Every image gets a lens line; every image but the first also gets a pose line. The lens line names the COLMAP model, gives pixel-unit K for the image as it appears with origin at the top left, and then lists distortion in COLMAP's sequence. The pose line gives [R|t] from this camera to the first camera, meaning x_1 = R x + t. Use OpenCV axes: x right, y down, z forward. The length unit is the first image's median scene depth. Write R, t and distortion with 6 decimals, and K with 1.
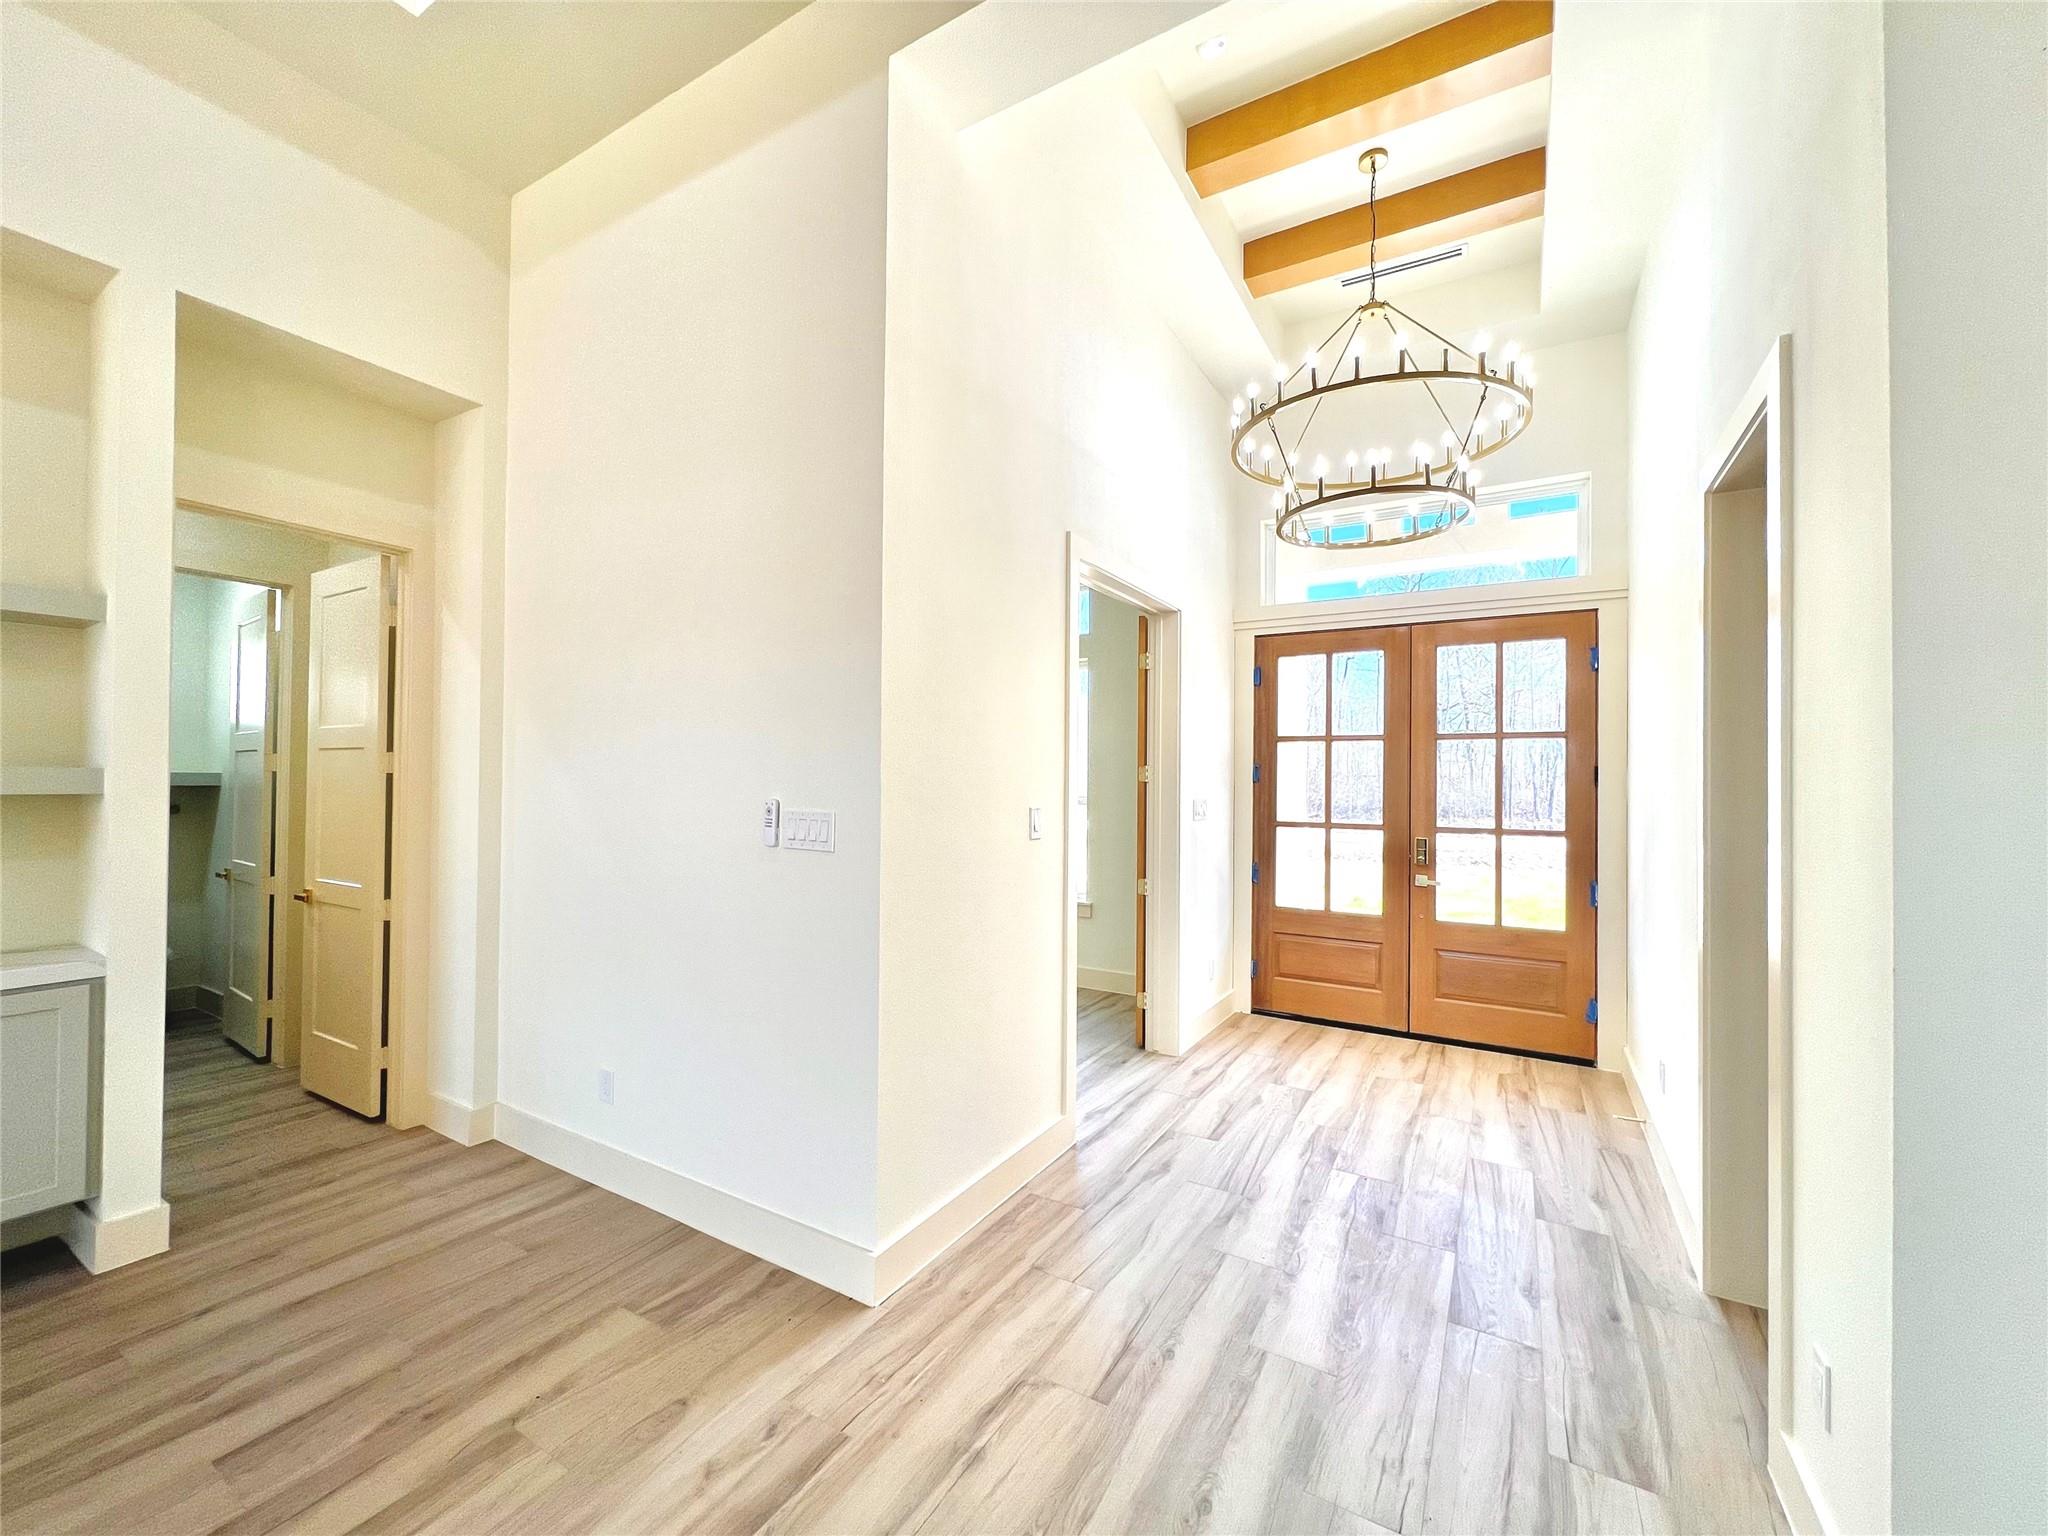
lens RADIAL K [[818.7, 0, 1024.0], [0, 818.7, 768.0], [0, 0, 1]] dist [-0.001764, -0.000014]
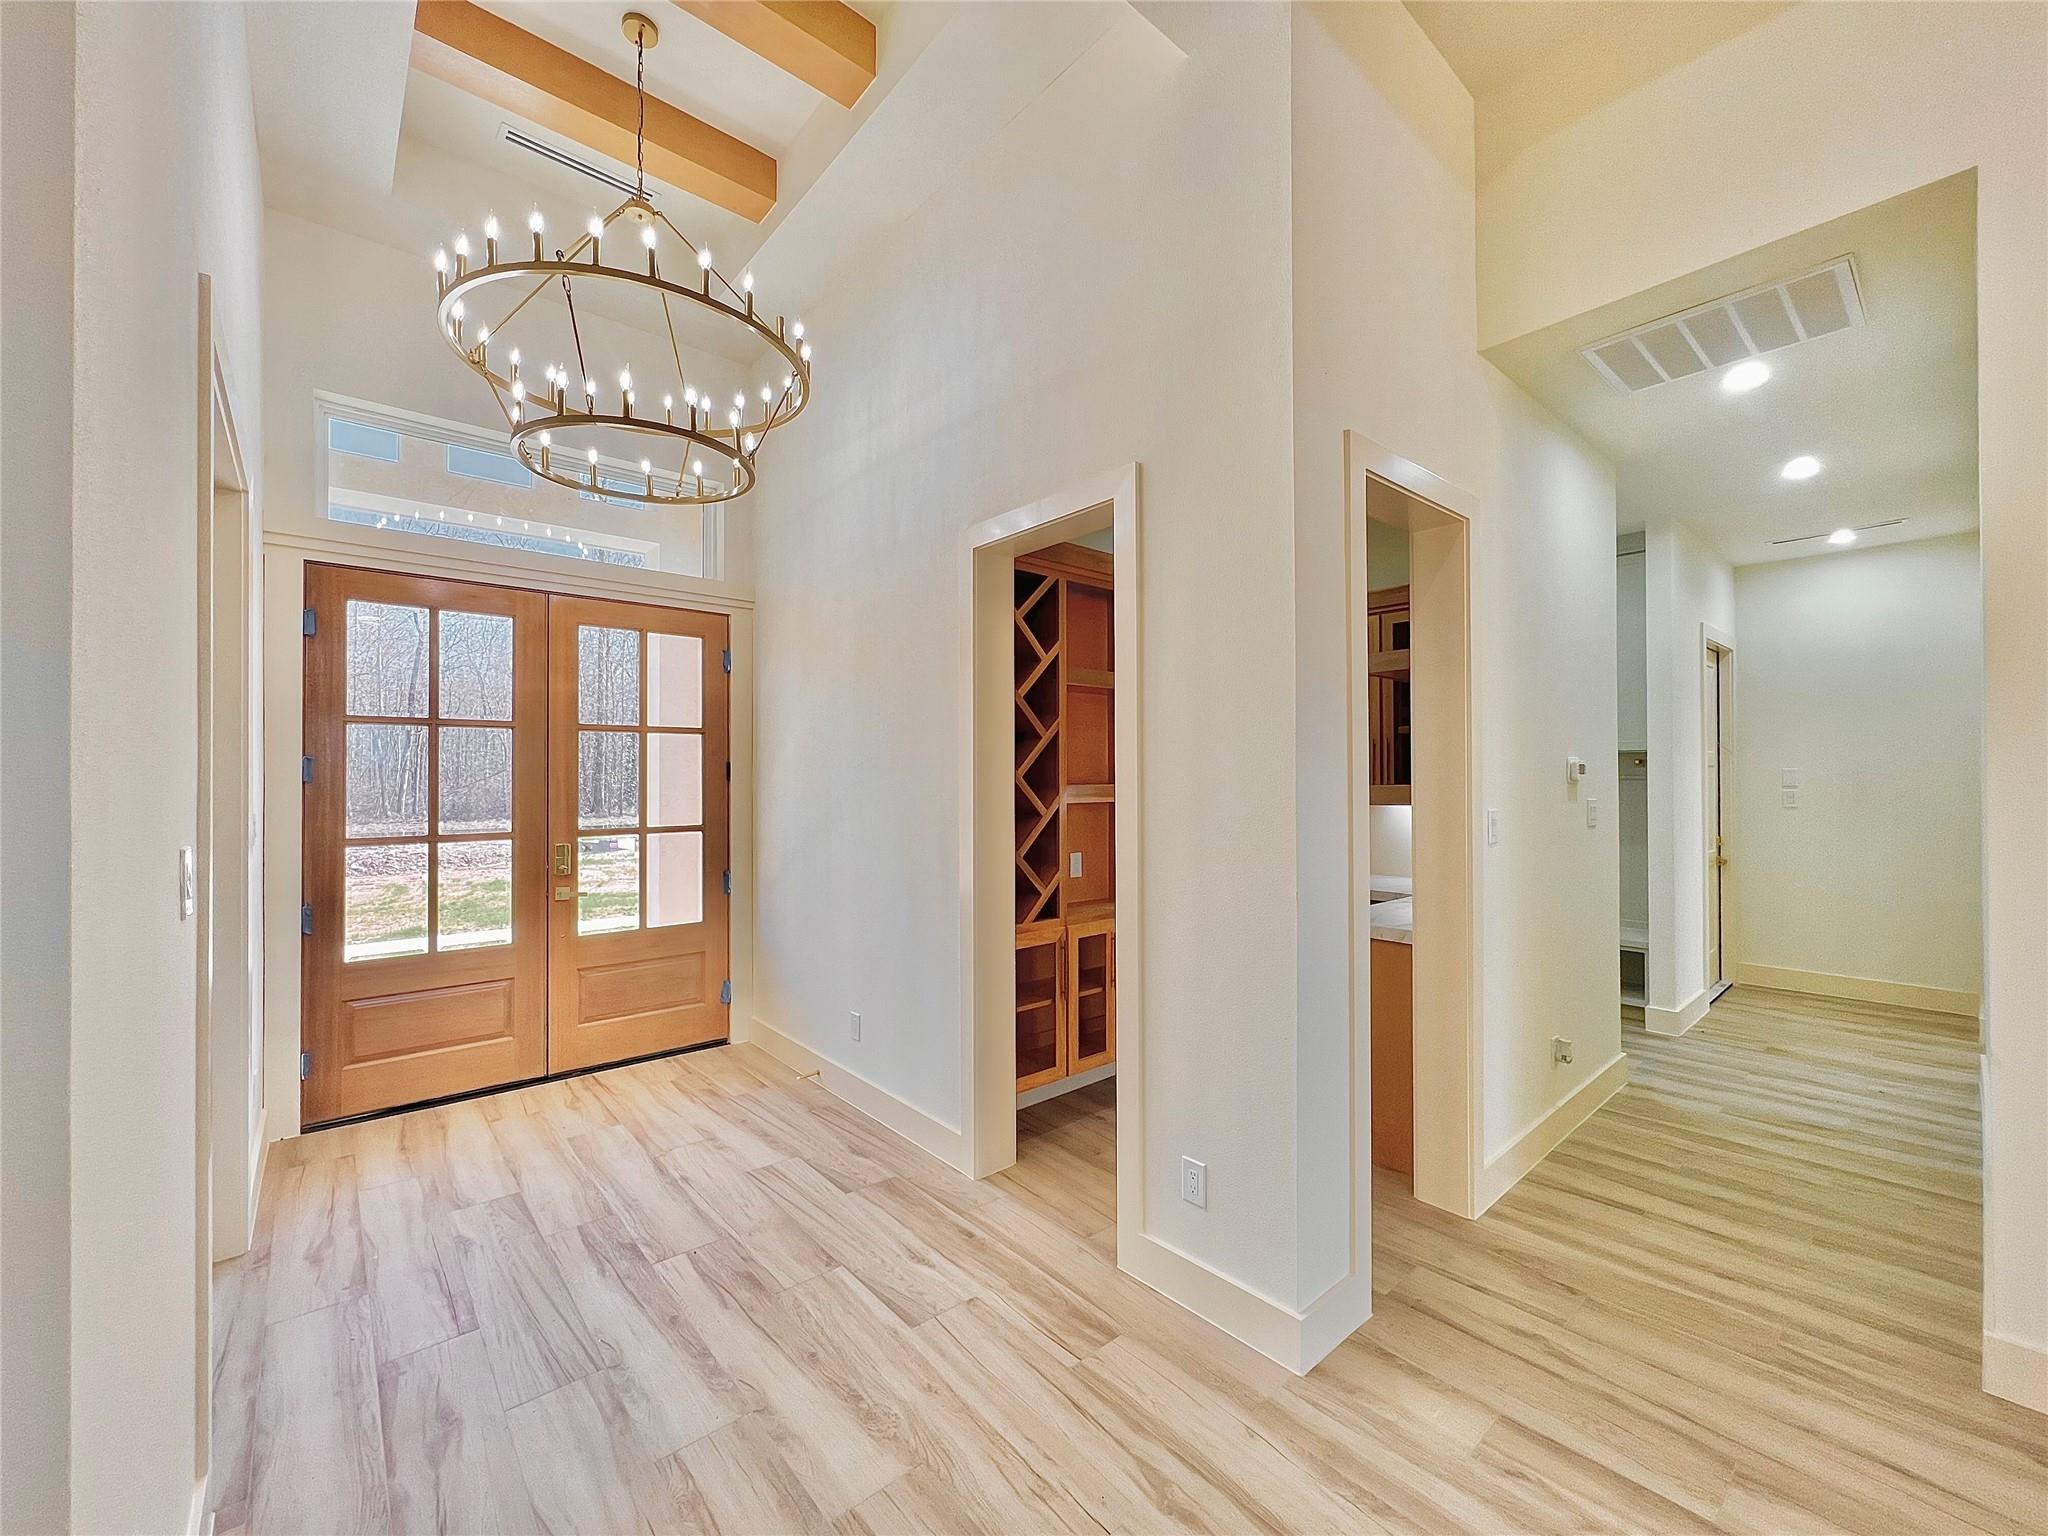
lens RADIAL K [[822.0, 0, 1023.6], [0, 822.0, 771.0], [0, 0, 1]] dist [-0.001090, 0.000117]
pose [[0.320097, -0.005585, 0.947368, -0.198832], [-0.007423, 0.999937, 0.008403, -0.002532], [-0.947356, -0.009722, 0.320036, 0.299940]]
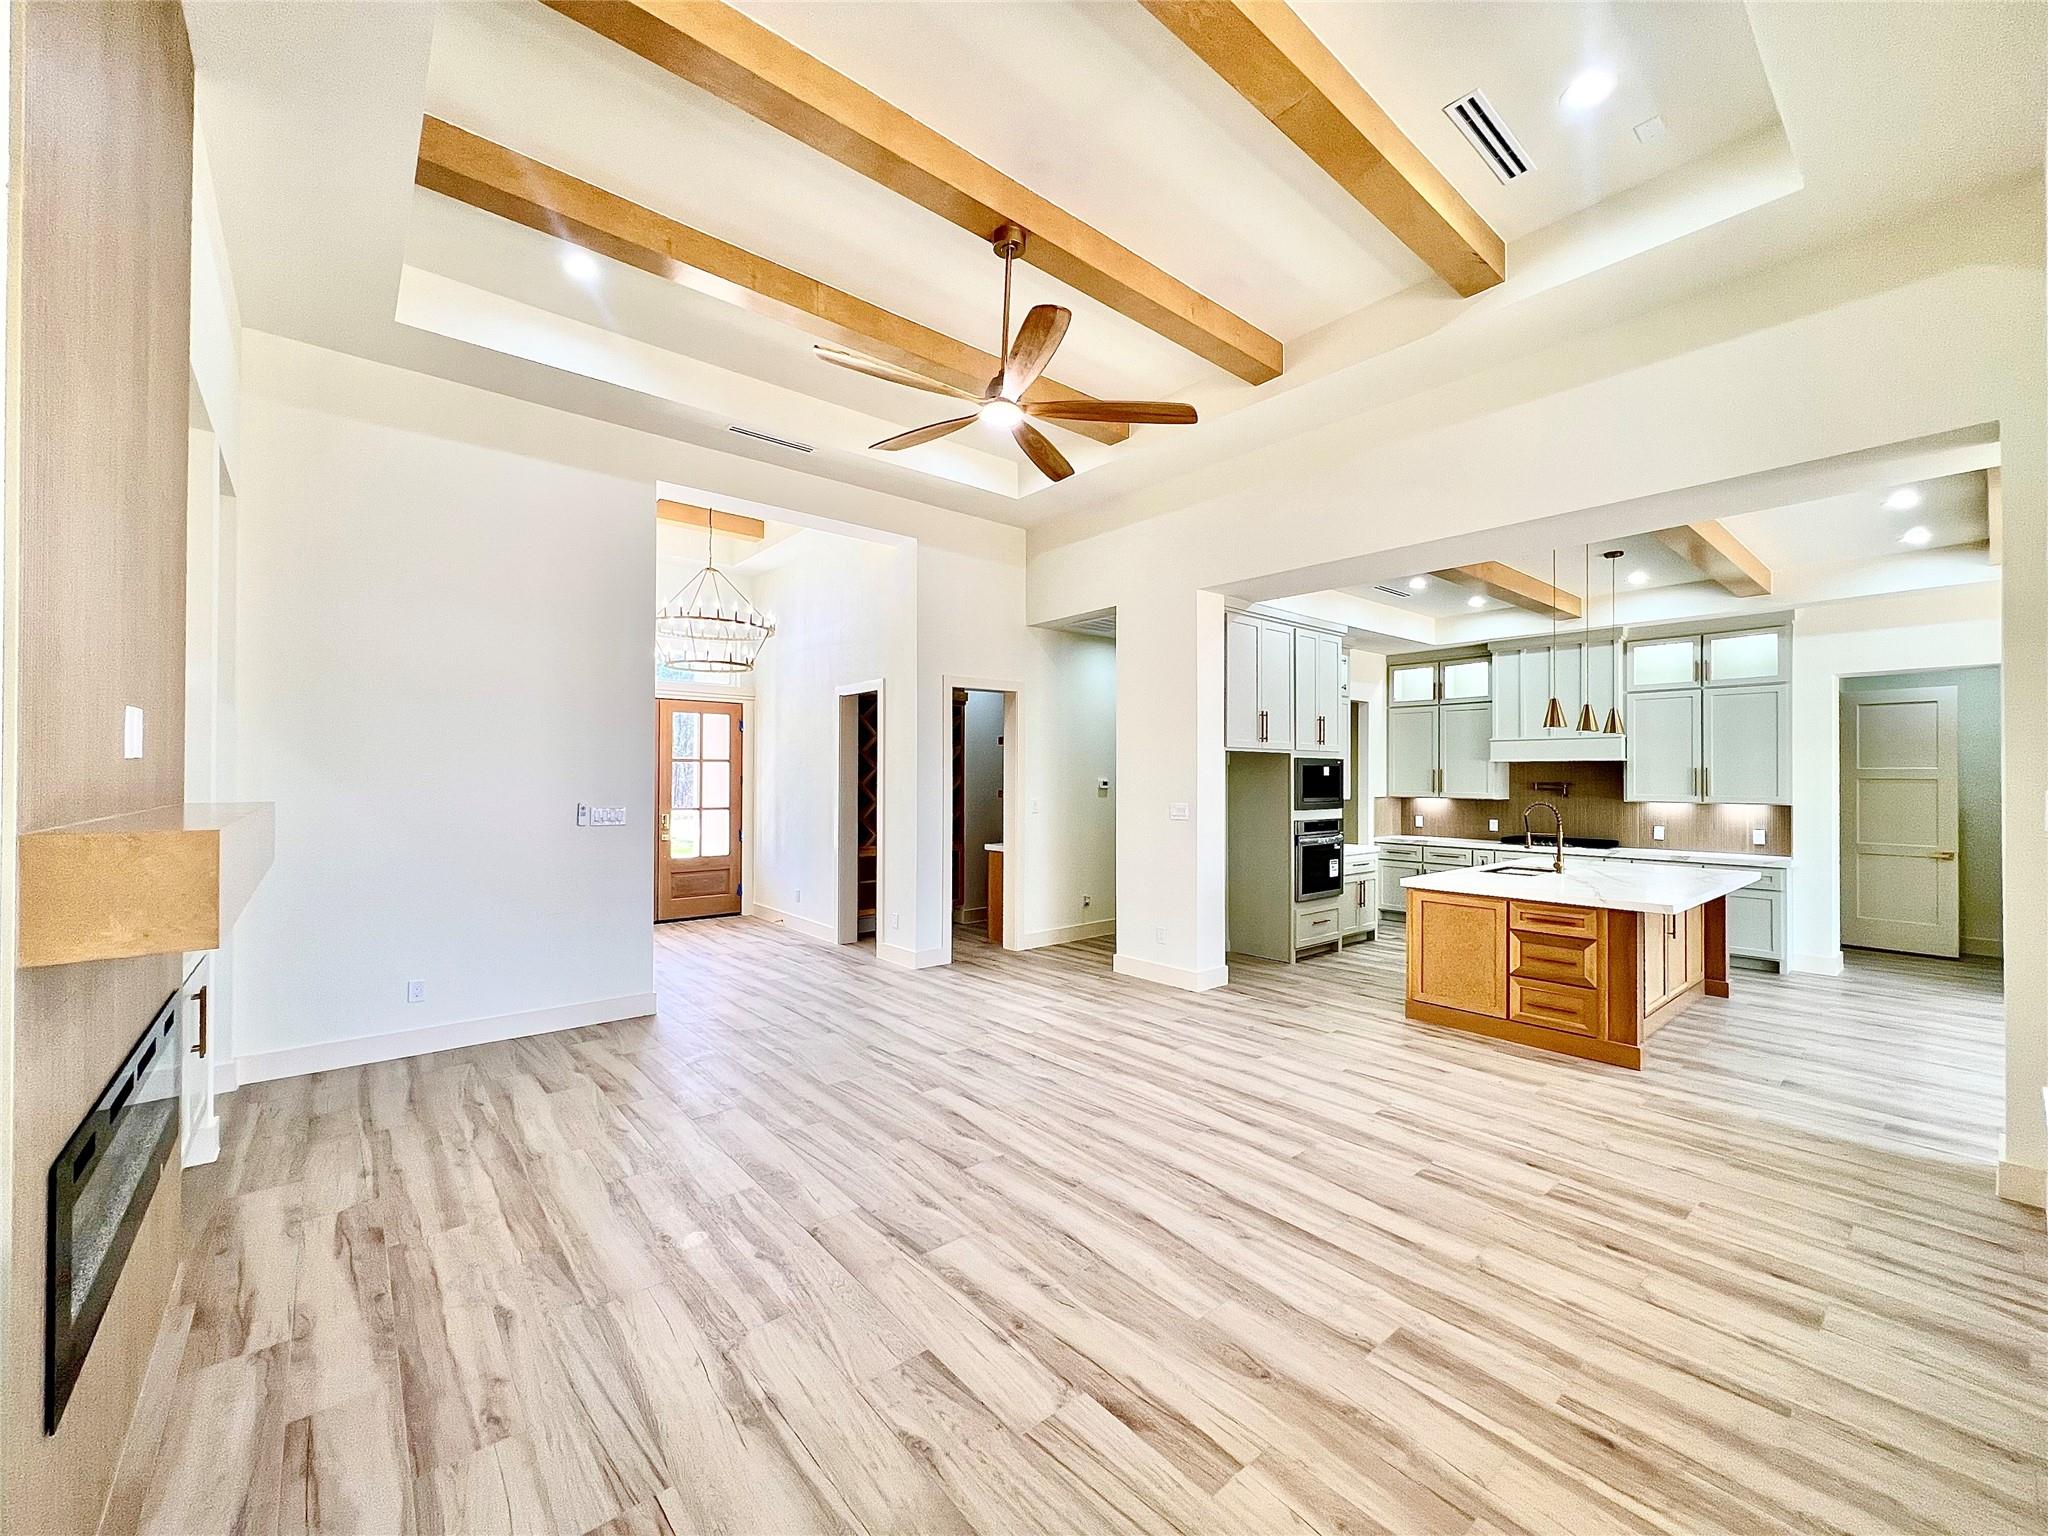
lens RADIAL K [[822.0, 0, 1023.6], [0, 822.0, 771.0], [0, 0, 1]] dist [-0.001090, 0.000117]
pose [[0.332288, -0.001993, 0.943176, -1.119324], [-0.014035, 0.999877, 0.007057, -0.042898], [-0.943073, -0.015582, 0.332219, -0.424755]]
